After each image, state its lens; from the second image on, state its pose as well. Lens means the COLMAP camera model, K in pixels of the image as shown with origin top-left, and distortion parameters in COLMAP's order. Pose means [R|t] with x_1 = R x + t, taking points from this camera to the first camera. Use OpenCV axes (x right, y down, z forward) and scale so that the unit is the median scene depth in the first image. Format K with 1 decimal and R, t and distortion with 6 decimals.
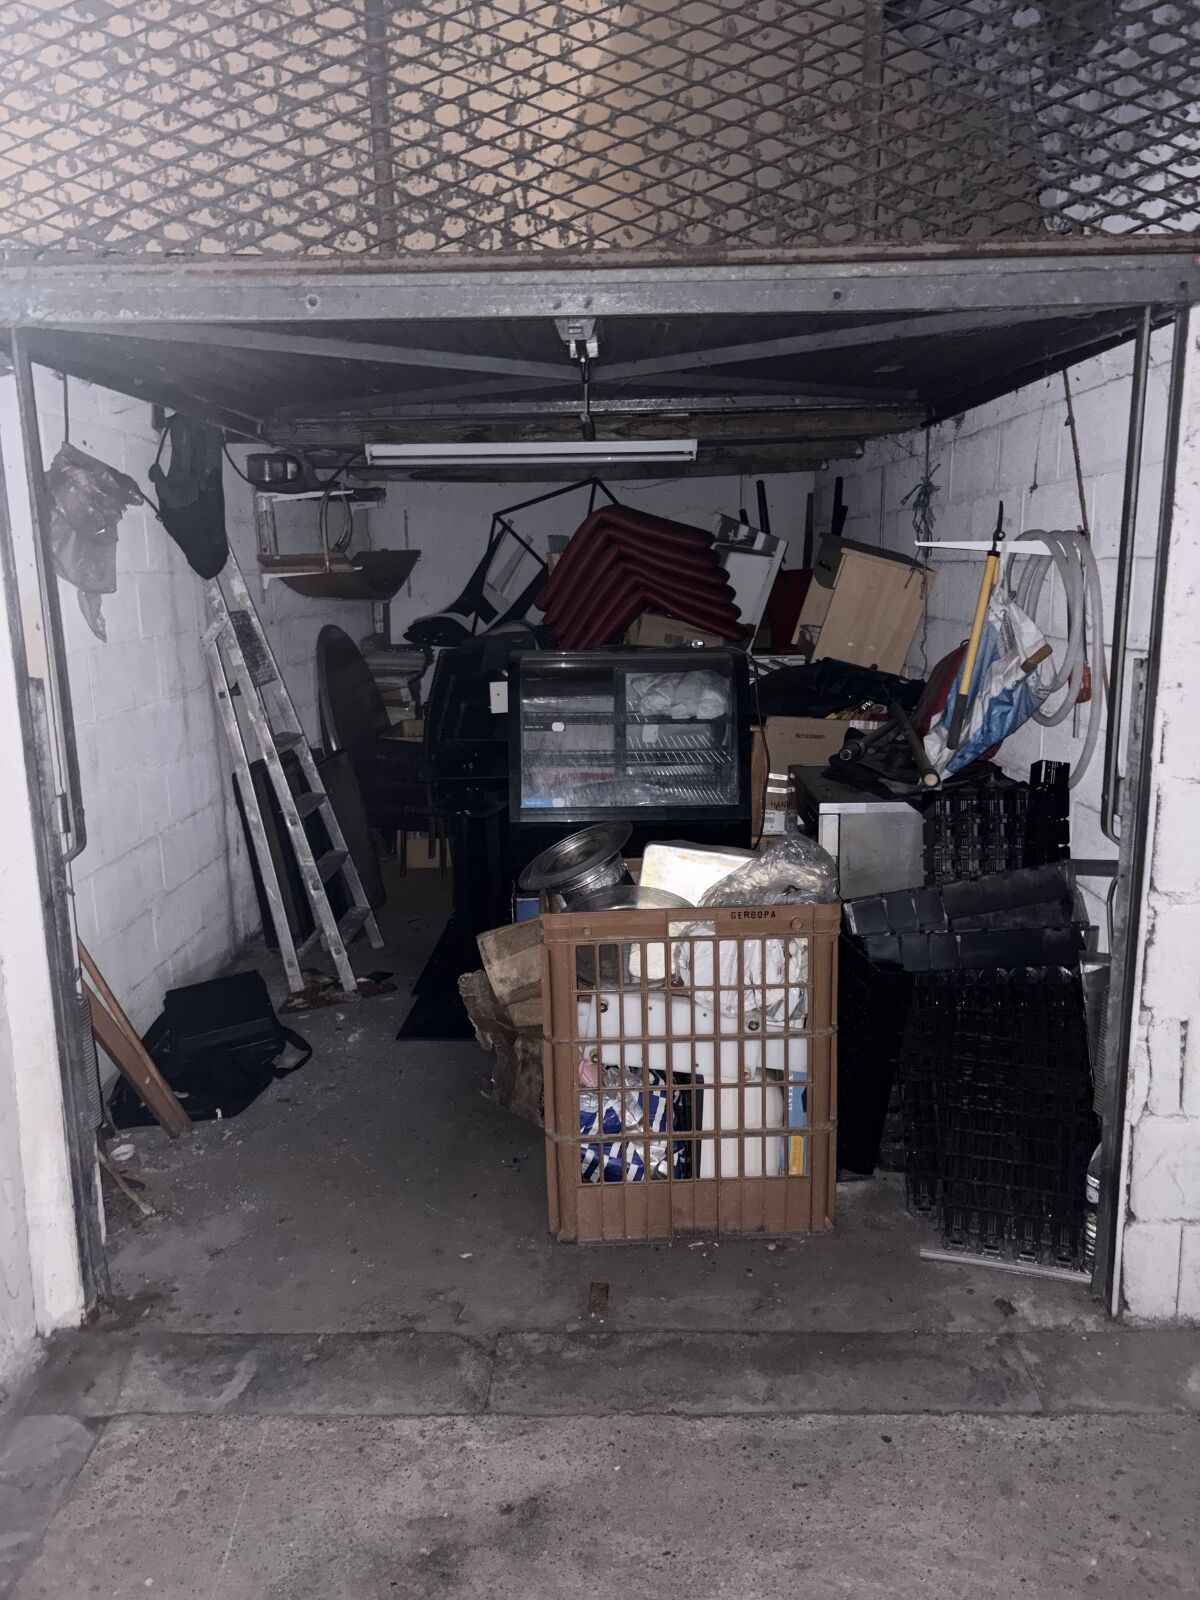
lens RADIAL K [[1190.4, 0, 602.0], [0, 1190.4, 807.8], [0, 0, 1]] dist [0.010046, 0.000433]
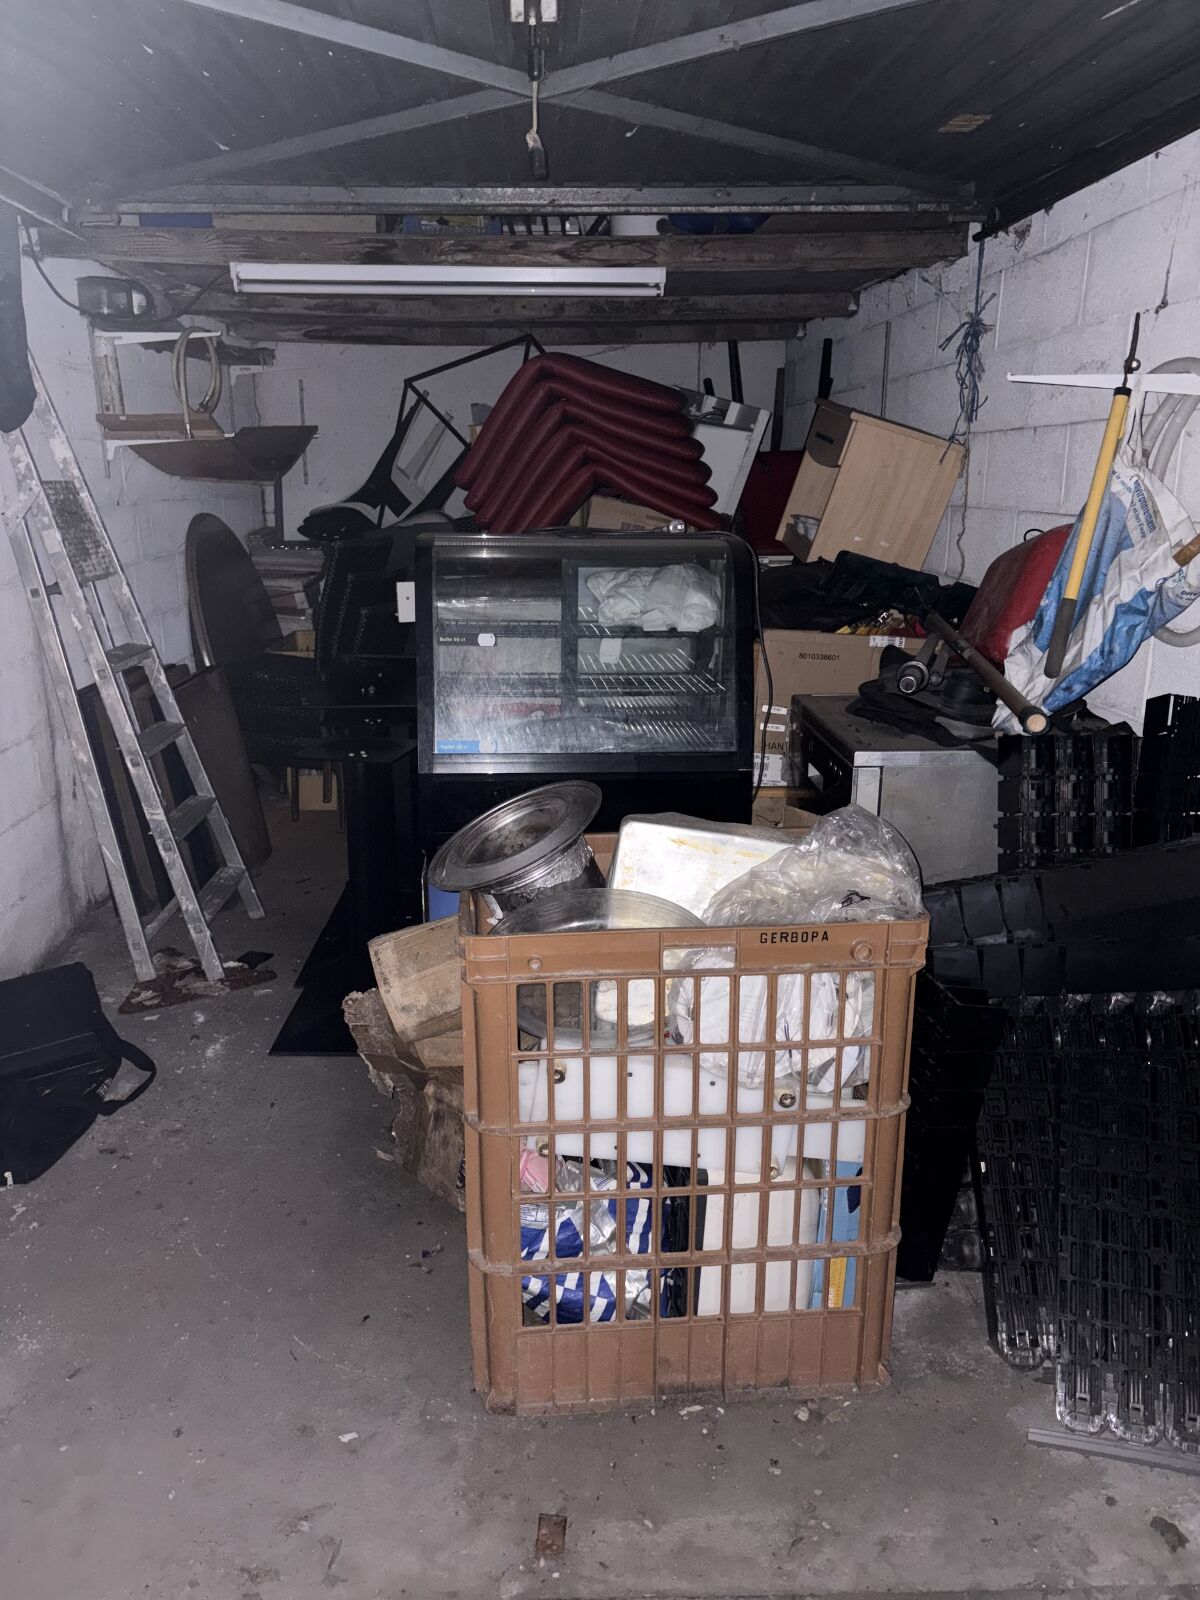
lens RADIAL K [[1190.4, 0, 585.5], [0, 1190.4, 806.6], [0, 0, 1]] dist [0.010046, 0.000433]
pose [[0.998666, 0.004145, 0.051478, -0.017250], [-0.007641, 0.997663, 0.067892, -0.021553], [-0.051076, -0.068194, 0.996364, 0.350410]]
